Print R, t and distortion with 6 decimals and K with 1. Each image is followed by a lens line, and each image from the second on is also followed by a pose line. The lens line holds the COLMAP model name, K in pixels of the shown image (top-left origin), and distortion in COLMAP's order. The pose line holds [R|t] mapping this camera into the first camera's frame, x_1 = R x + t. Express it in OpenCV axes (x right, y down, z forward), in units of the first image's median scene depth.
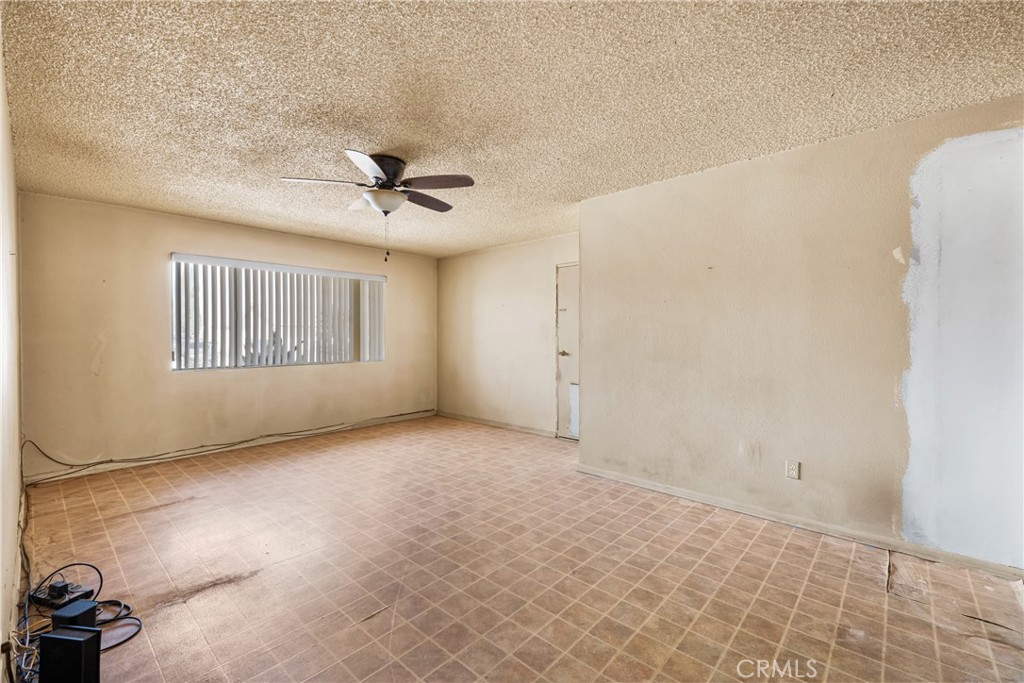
lens RADIAL K [[425.8, 0, 513.1], [0, 425.8, 338.5], [0, 0, 1]] dist [0.001050, 0.000177]
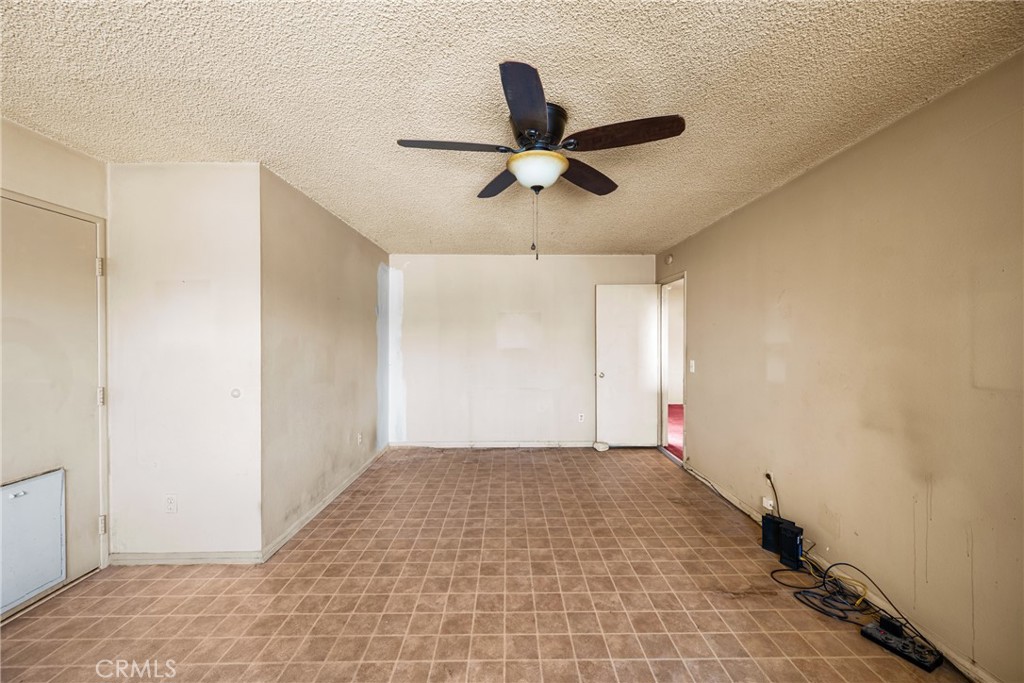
lens RADIAL K [[409.0, 0, 513.6], [0, 409.0, 340.4], [0, 0, 1]] dist [0.002129, 0.000238]
pose [[-0.674810, -0.004357, 0.737979, -0.940829], [0.003728, 0.999950, 0.009313, -0.068622], [-0.737982, 0.009036, -0.674760, 1.826213]]
